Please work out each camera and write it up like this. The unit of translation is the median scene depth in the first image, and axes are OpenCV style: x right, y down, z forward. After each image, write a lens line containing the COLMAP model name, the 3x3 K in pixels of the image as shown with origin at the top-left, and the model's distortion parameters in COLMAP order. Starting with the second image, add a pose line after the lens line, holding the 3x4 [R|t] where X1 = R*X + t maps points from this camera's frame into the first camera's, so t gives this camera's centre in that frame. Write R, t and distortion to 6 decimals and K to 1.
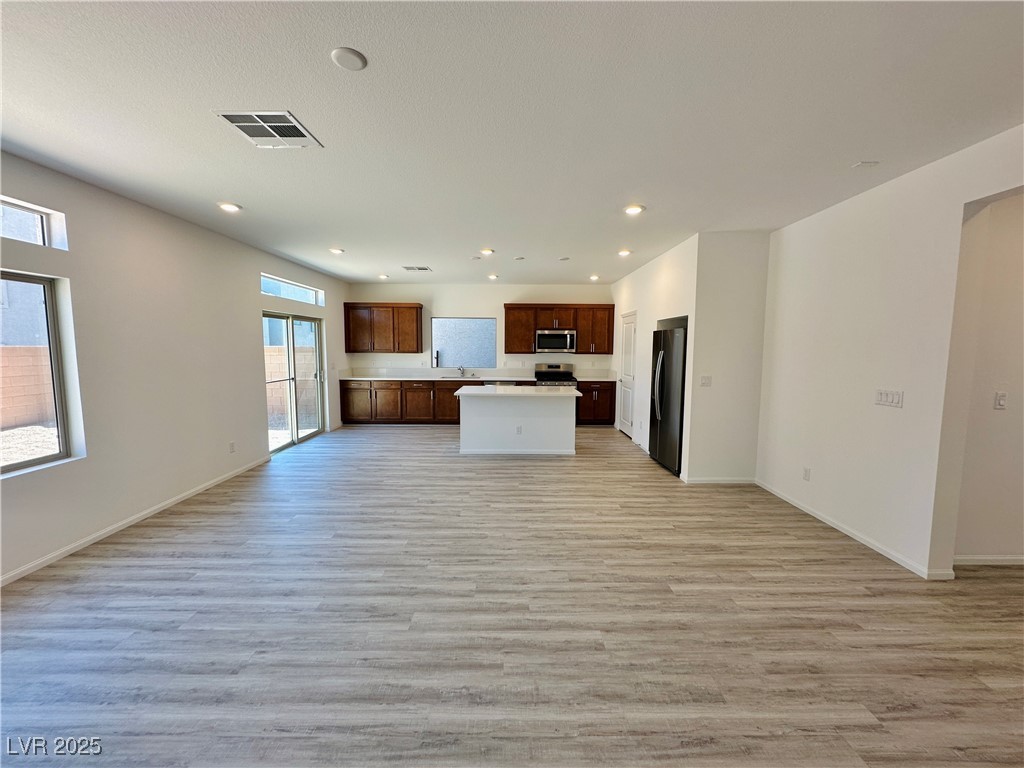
lens RADIAL K [[408.8, 0, 513.2], [0, 408.8, 383.4], [0, 0, 1]] dist [-0.003717, 0.001106]
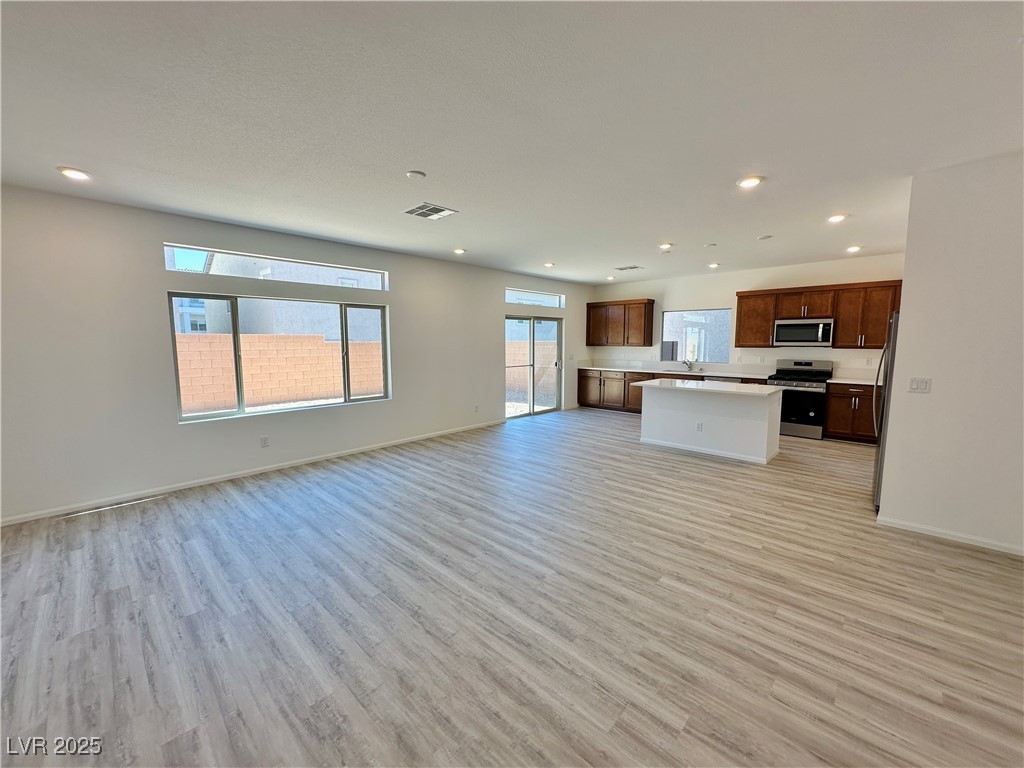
lens RADIAL K [[408.8, 0, 513.1], [0, 408.8, 384.2], [0, 0, 1]] dist [-0.003717, 0.001106]
pose [[0.720351, 0.067512, -0.690316, 0.544955], [-0.057723, 0.997634, 0.037333, 0.006691], [0.691203, 0.012954, 0.722544, 0.014907]]
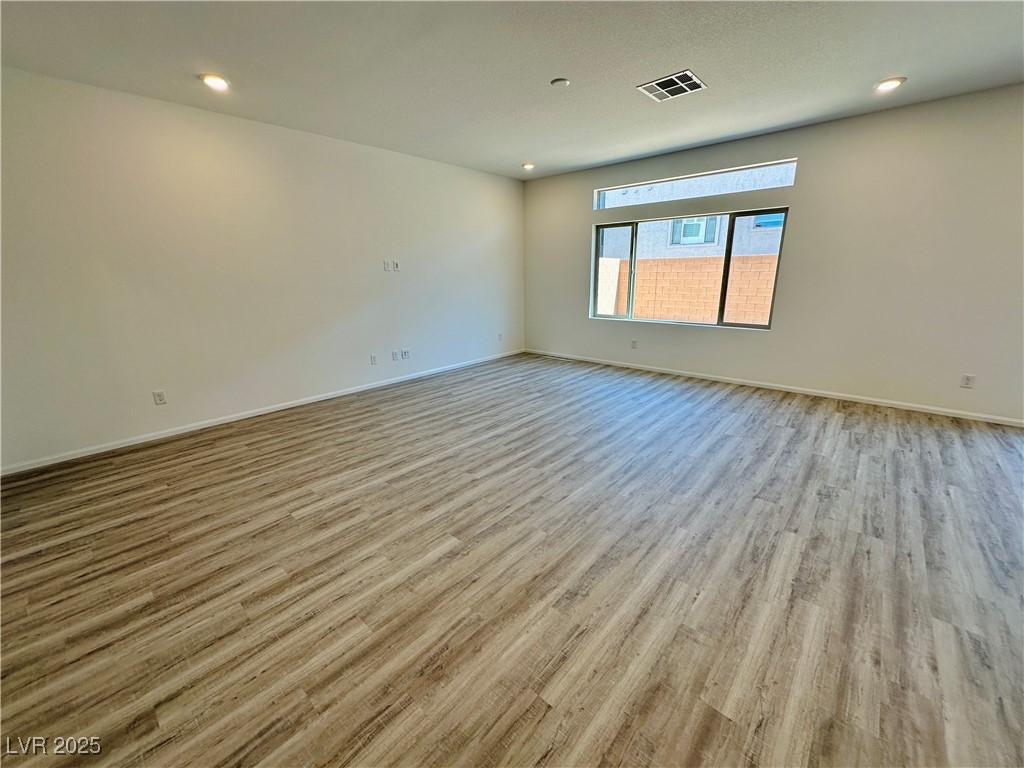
lens RADIAL K [[408.8, 0, 512.4], [0, 408.8, 383.8], [0, 0, 1]] dist [-0.003717, 0.001106]
pose [[-0.671654, 0.201964, -0.712805, 0.587288], [-0.055931, 0.945557, 0.320614, -0.054218], [0.738751, 0.255210, -0.623791, 1.063660]]
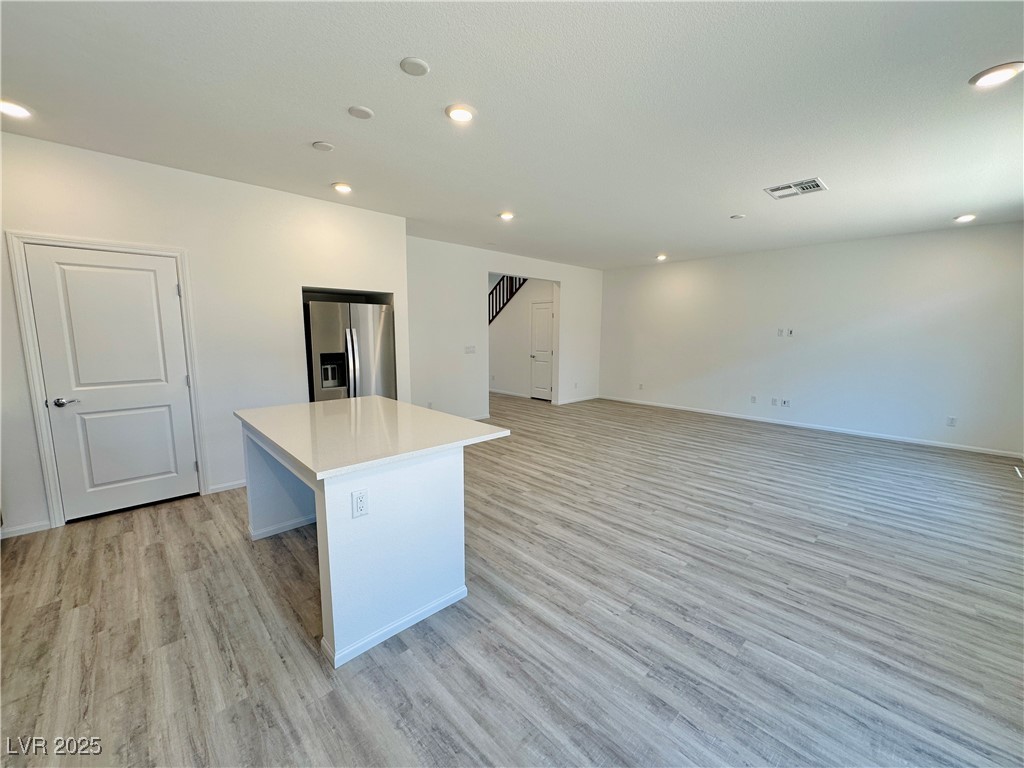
lens RADIAL K [[408.8, 0, 511.4], [0, 408.8, 384.2], [0, 0, 1]] dist [-0.003717, 0.001106]
pose [[-0.684560, -0.103840, 0.721523, -0.655344], [0.057100, 0.979122, 0.195087, -0.156058], [-0.726717, 0.174748, -0.664338, 1.853832]]
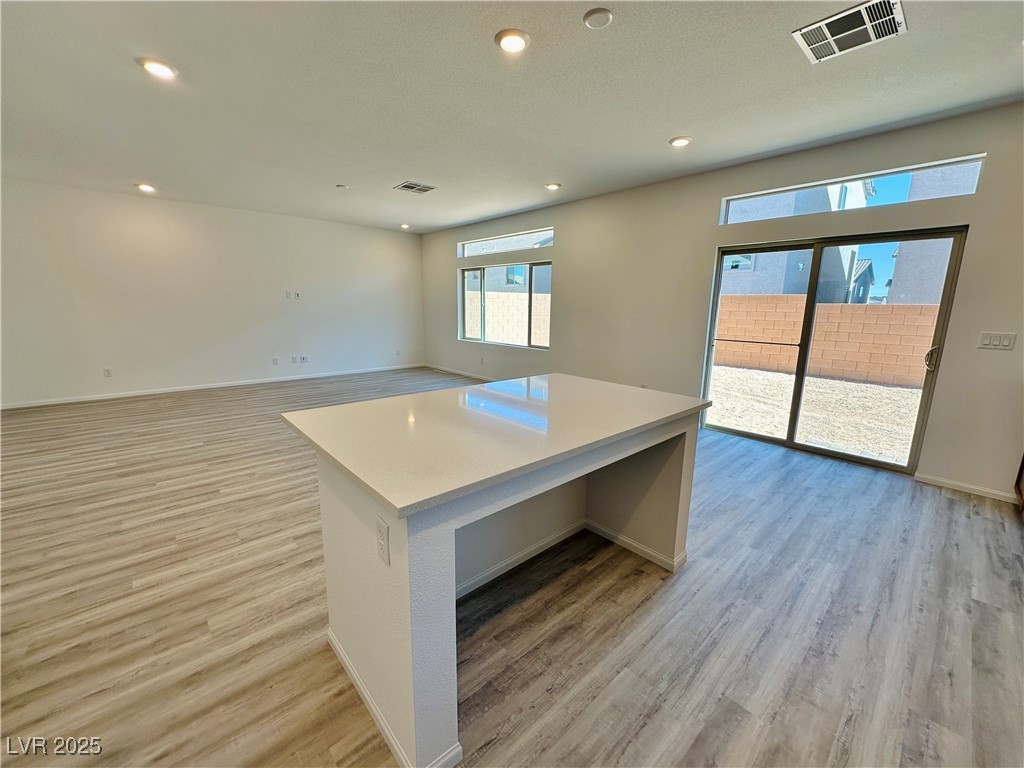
lens RADIAL K [[408.8, 0, 512.5], [0, 408.8, 384.4], [0, 0, 1]] dist [-0.003717, 0.001106]
pose [[-0.745502, 0.112682, -0.656909, 0.348307], [-0.078789, 0.963795, 0.254739, -0.131099], [0.661830, 0.241666, -0.709633, 1.939276]]
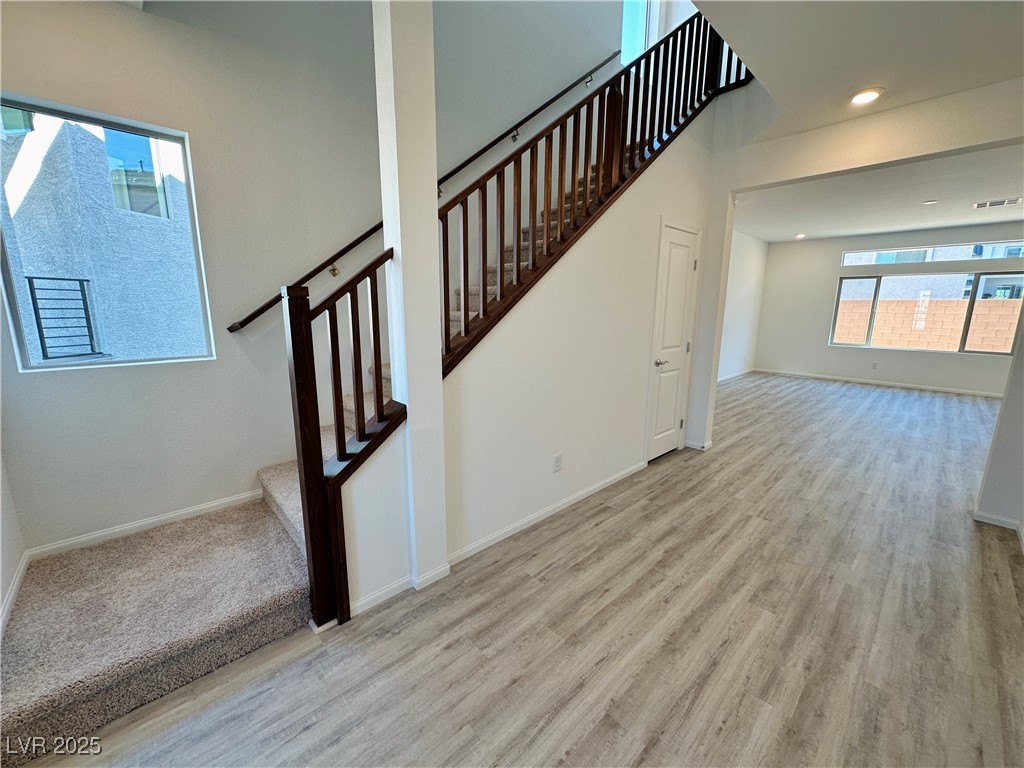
lens RADIAL K [[408.8, 0, 512.1], [0, 408.8, 382.2], [0, 0, 1]] dist [-0.003717, 0.001106]
pose [[-0.732208, 0.114738, -0.671347, 1.864809], [-0.075314, 0.966023, 0.247241, -0.012519], [0.676904, 0.231594, -0.698688, 0.614988]]
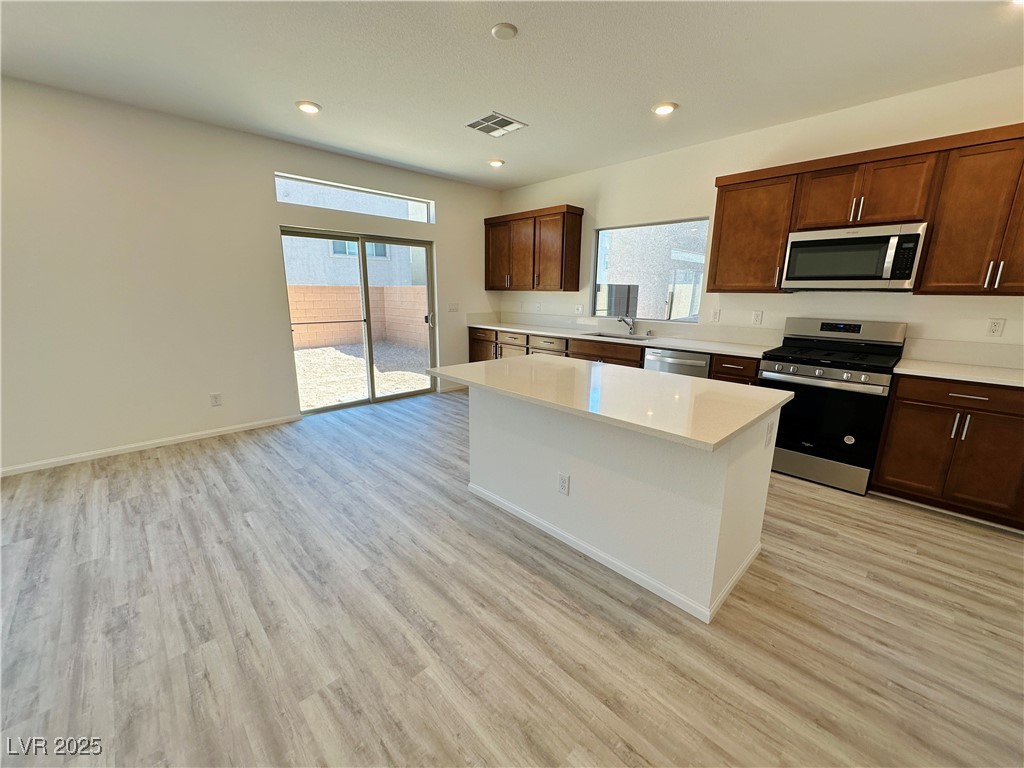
lens RADIAL K [[408.8, 0, 512.3], [0, 408.8, 383.3], [0, 0, 1]] dist [-0.003717, 0.001106]
pose [[0.692125, 0.160576, -0.703689, 0.364772], [-0.071872, 0.985426, 0.154175, -0.056124], [0.718190, -0.056132, 0.693579, 1.087501]]
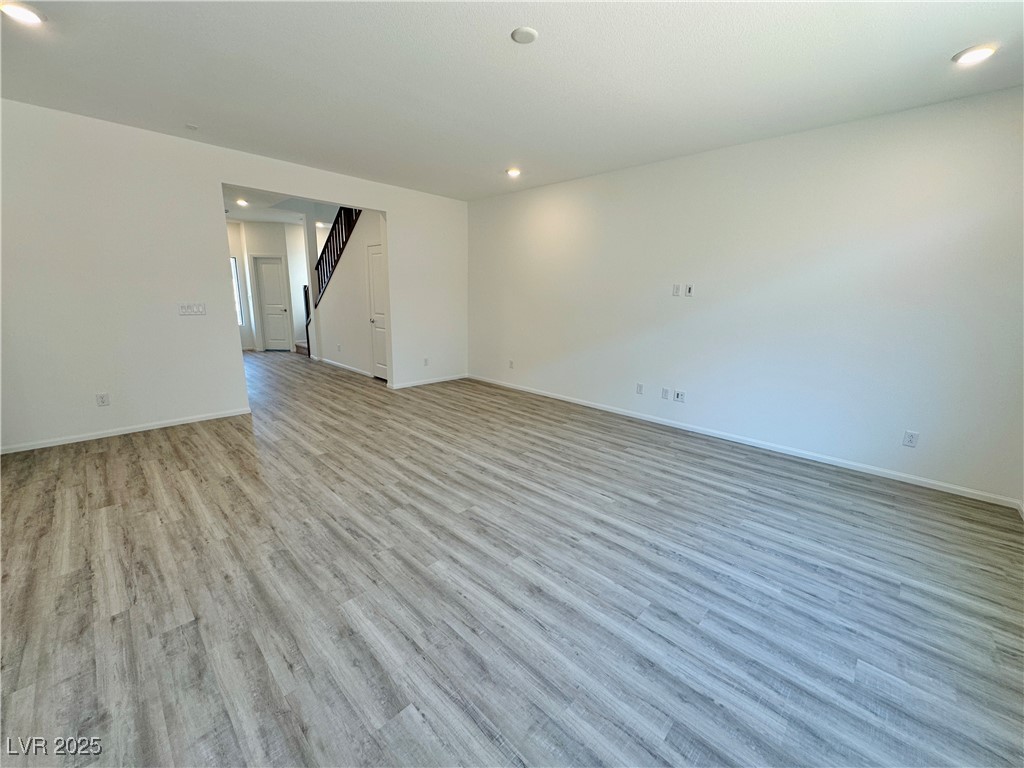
lens RADIAL K [[408.8, 0, 511.7], [0, 408.8, 384.3], [0, 0, 1]] dist [-0.003717, 0.001106]
pose [[-0.713860, -0.172966, 0.678592, -0.657217], [0.037216, 0.958278, 0.283405, -0.056286], [-0.699299, 0.227566, -0.677639, 0.989413]]
